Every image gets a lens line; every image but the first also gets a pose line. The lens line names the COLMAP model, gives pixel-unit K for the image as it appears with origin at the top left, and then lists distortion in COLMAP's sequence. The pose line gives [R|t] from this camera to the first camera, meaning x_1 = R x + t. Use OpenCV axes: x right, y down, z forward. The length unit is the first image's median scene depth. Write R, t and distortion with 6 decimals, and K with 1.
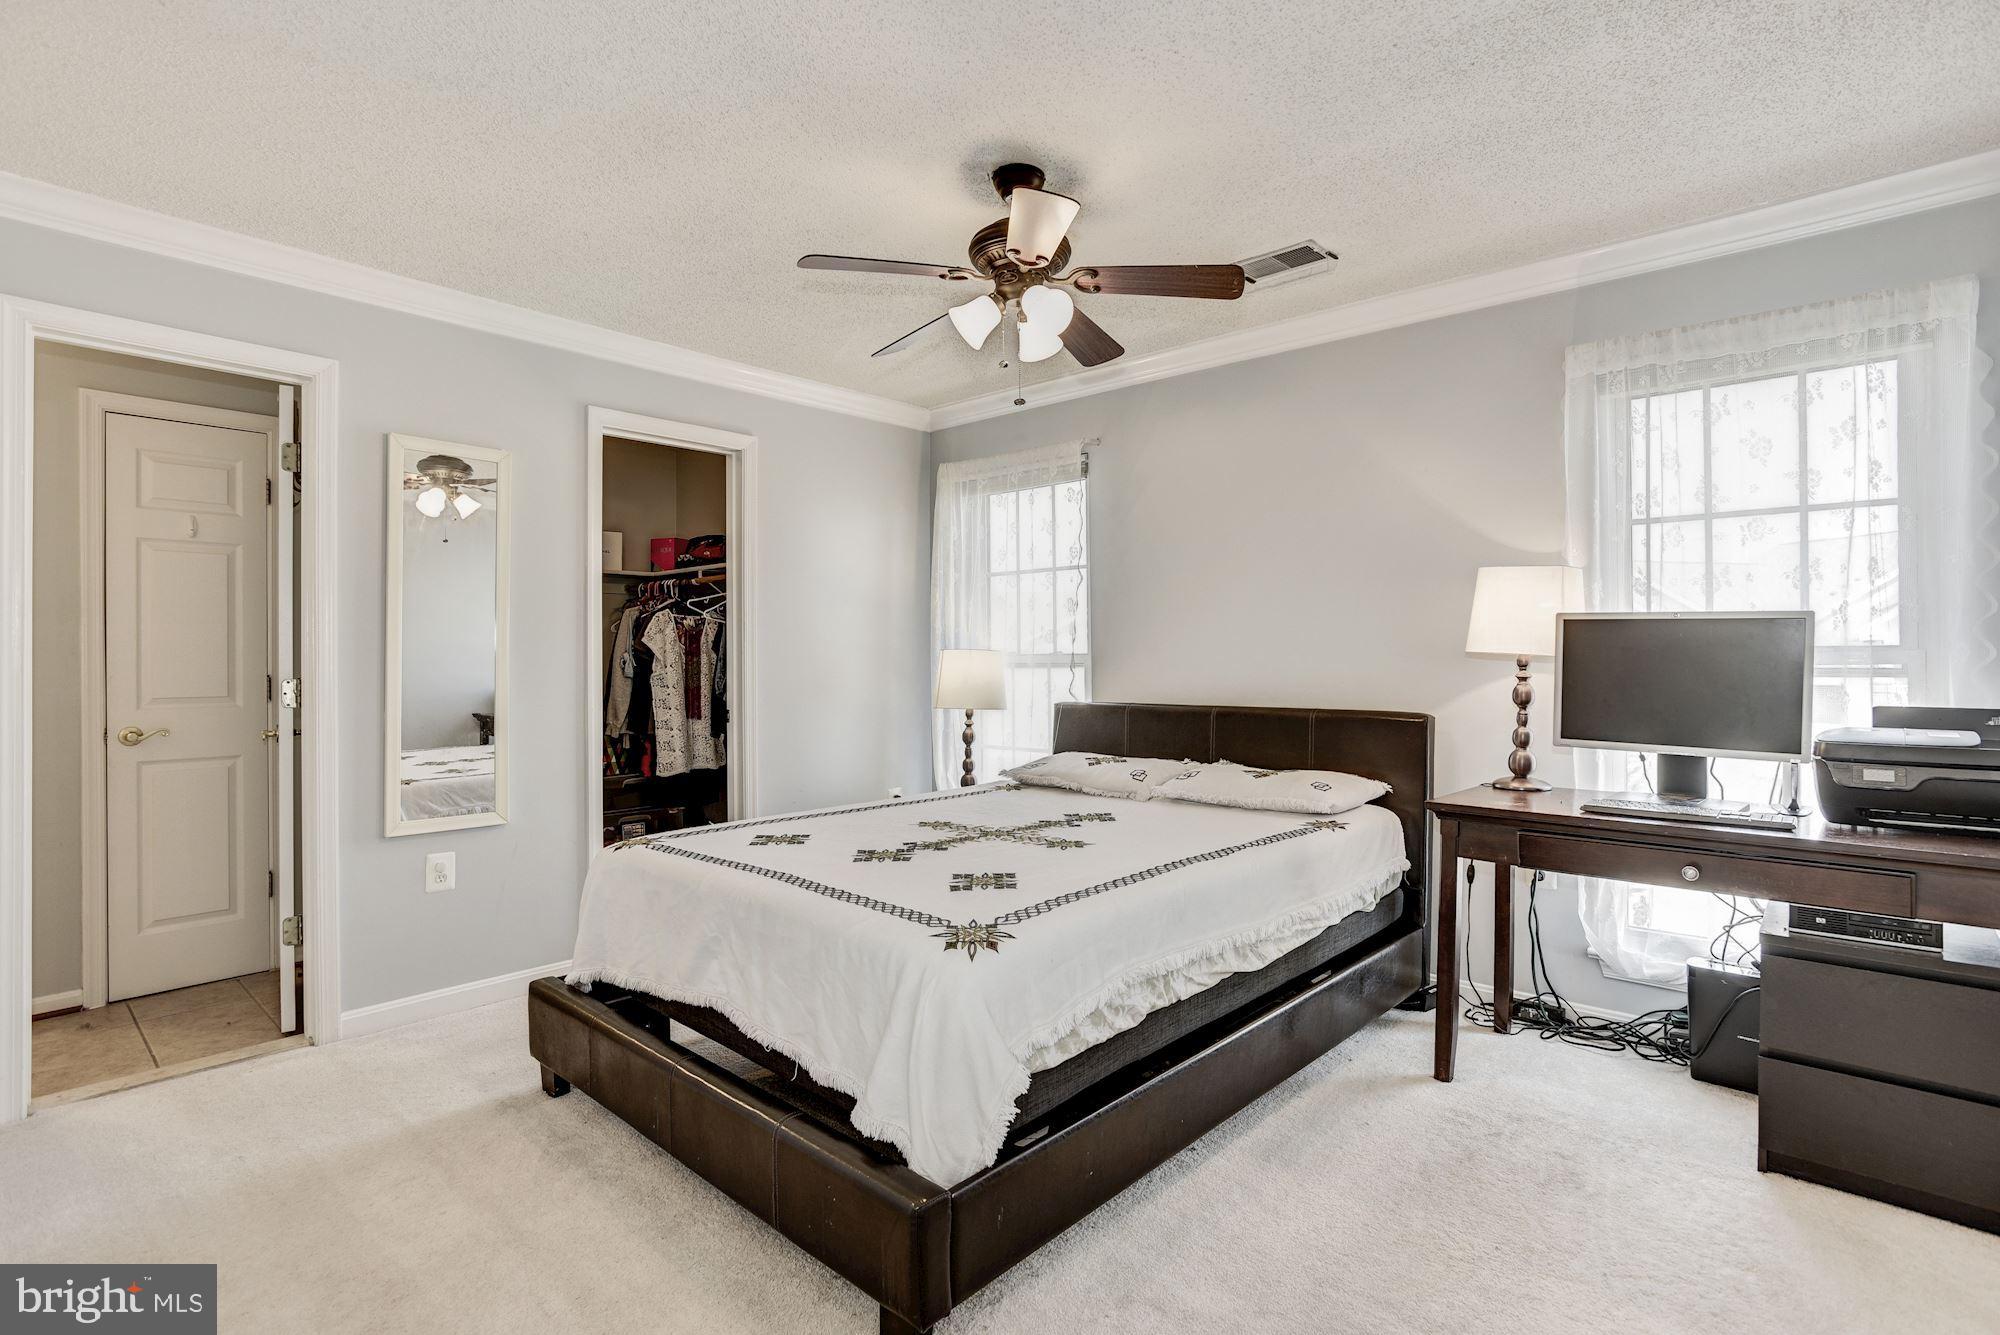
lens RADIAL K [[960.2, 0, 1002.9], [0, 960.2, 662.8], [0, 0, 1]] dist [-0.041211, 0.015508]
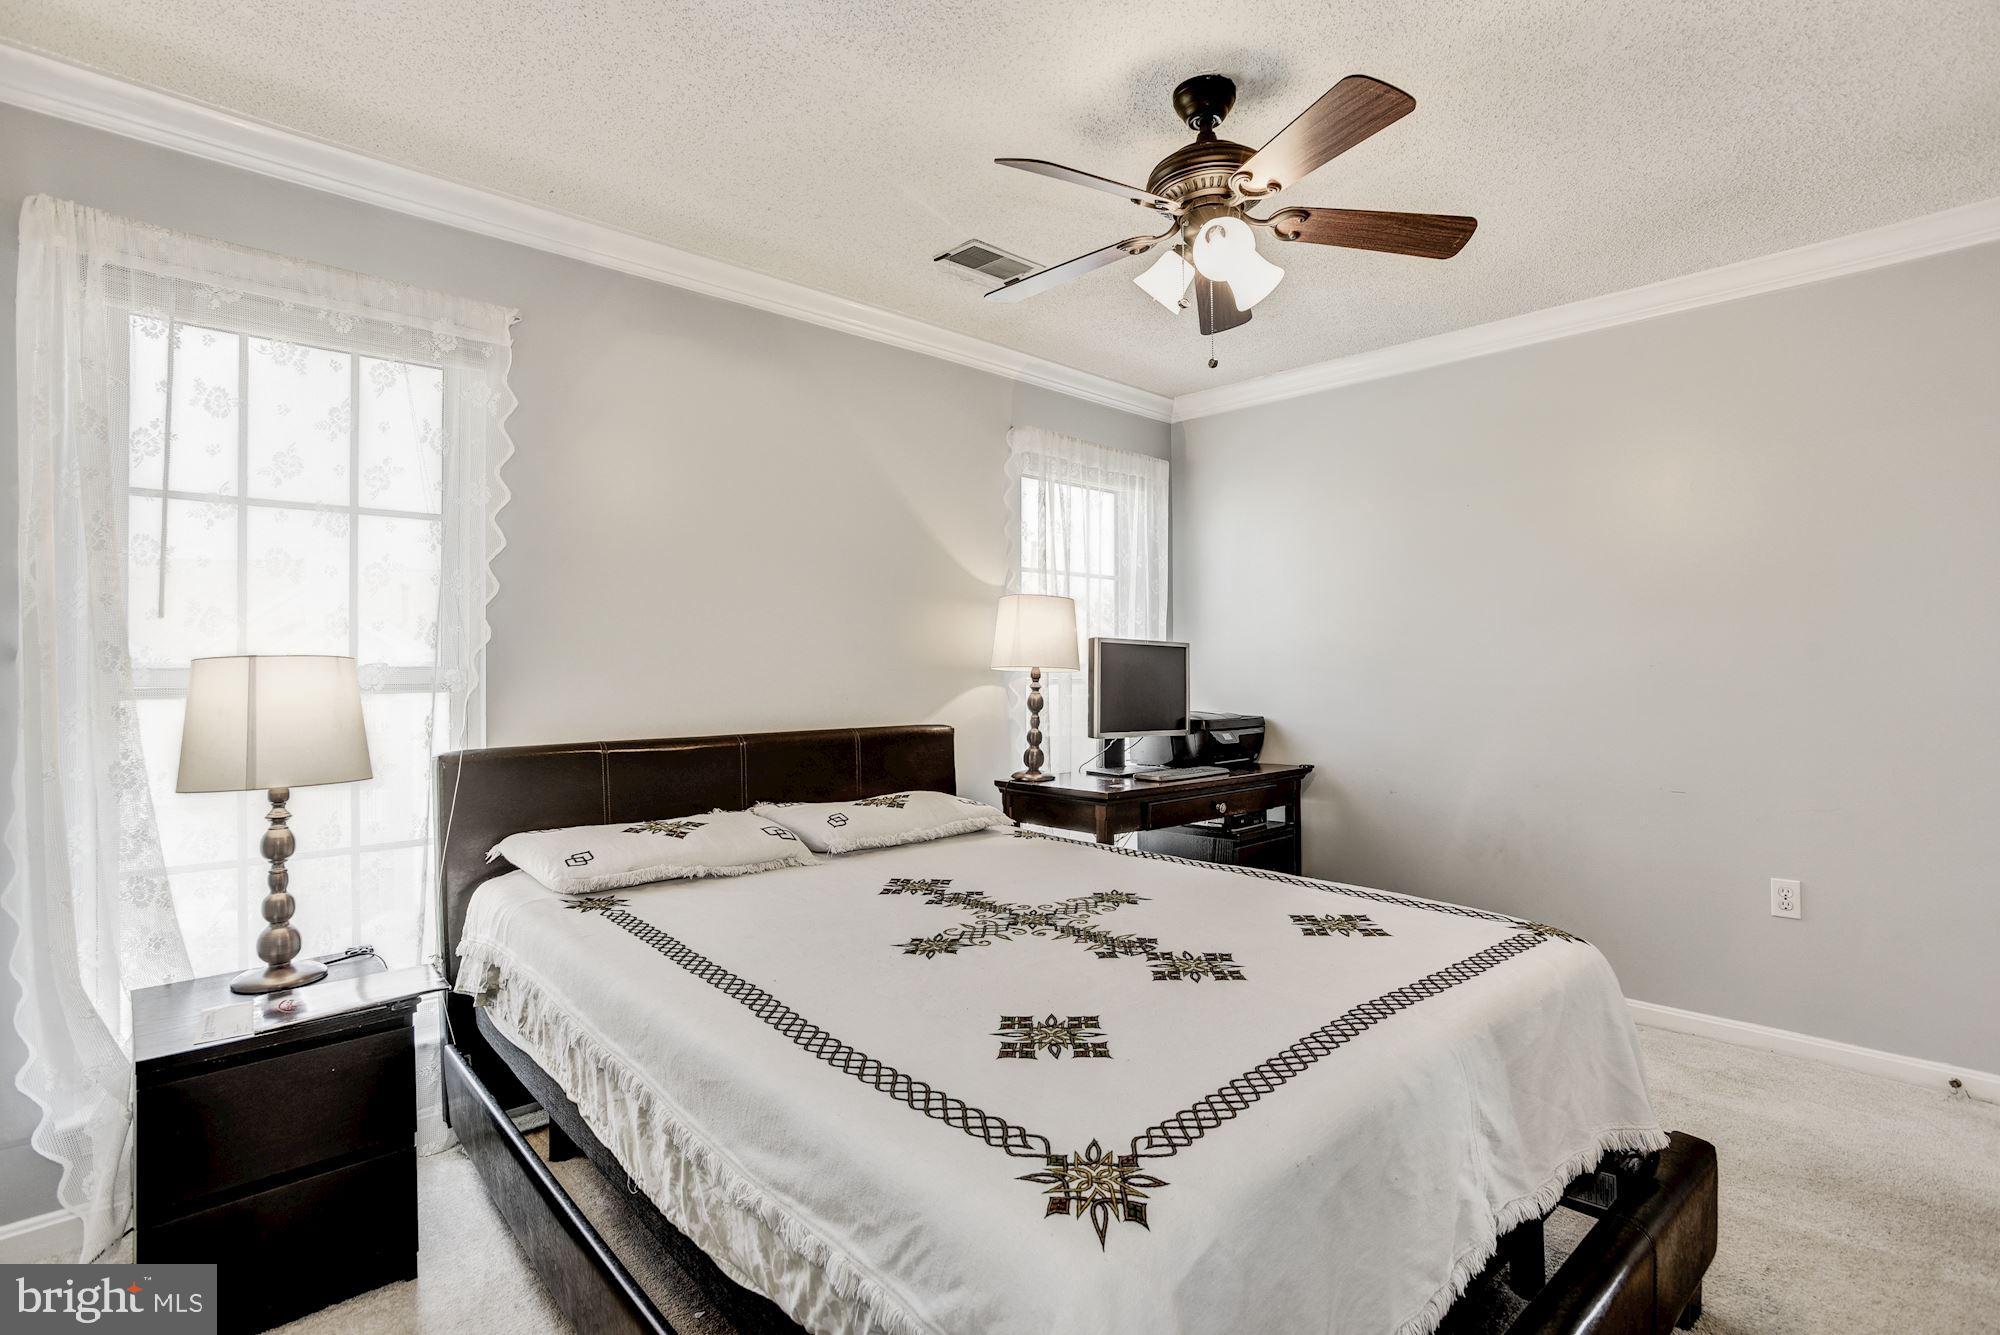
lens RADIAL K [[960.2, 0, 986.3], [0, 960.2, 667.9], [0, 0, 1]] dist [-0.041211, 0.015508]
pose [[0.091979, 0.005302, 0.995747, -0.531655], [0.008498, 0.999945, -0.006109, -0.002904], [-0.995725, 0.009023, 0.091929, 0.724404]]
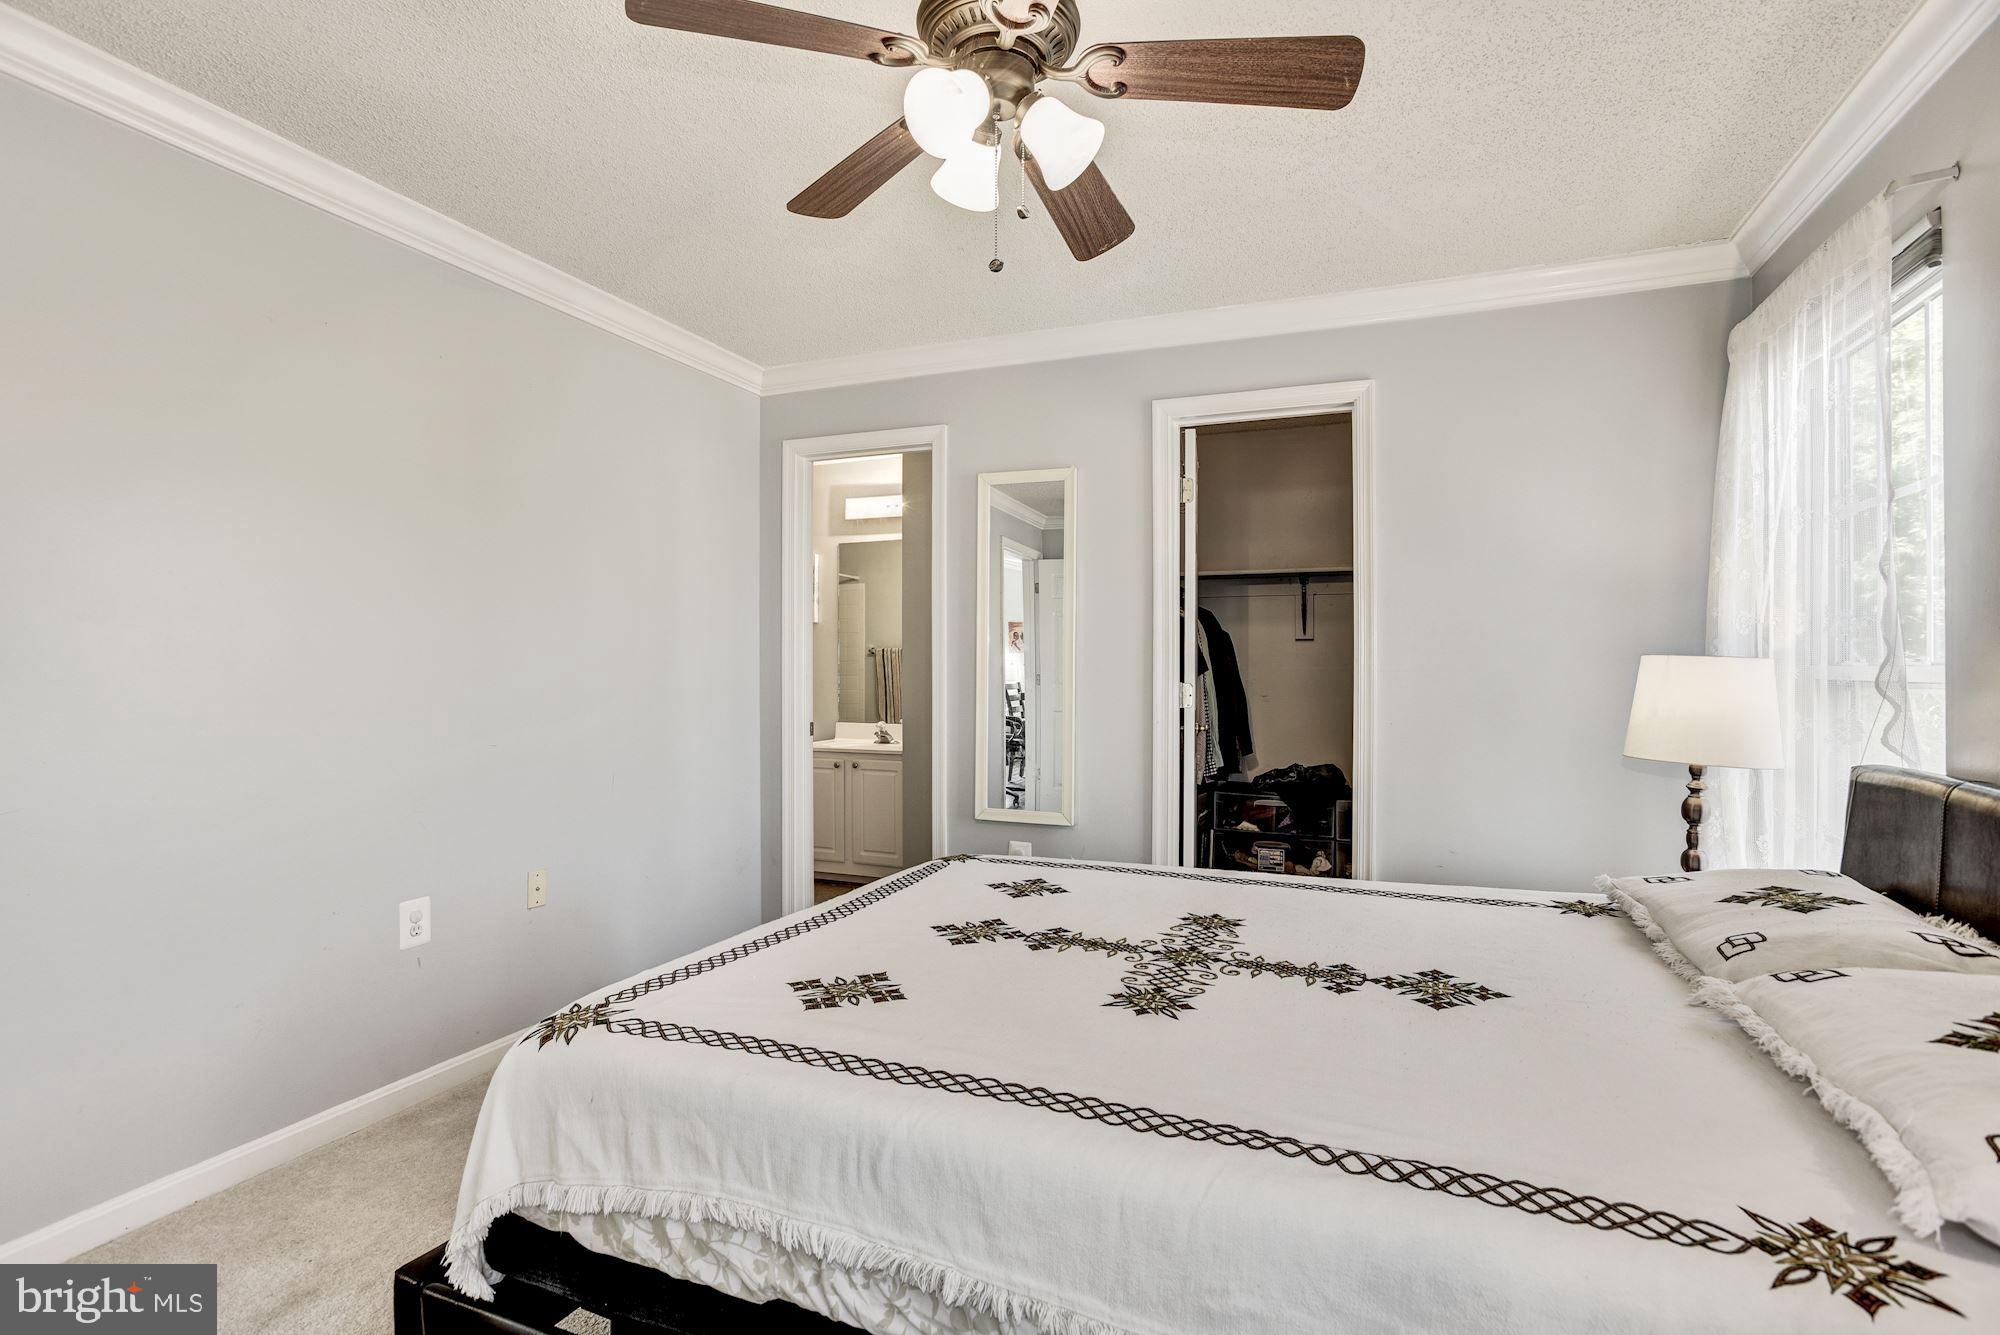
lens RADIAL K [[960.2, 0, 996.0], [0, 960.2, 665.1], [0, 0, 1]] dist [-0.041211, 0.015508]
pose [[0.339445, 0.005473, -0.940610, 0.397150], [-0.004657, 0.999981, 0.004138, -0.009185], [0.940614, 0.002976, 0.339464, 0.506836]]
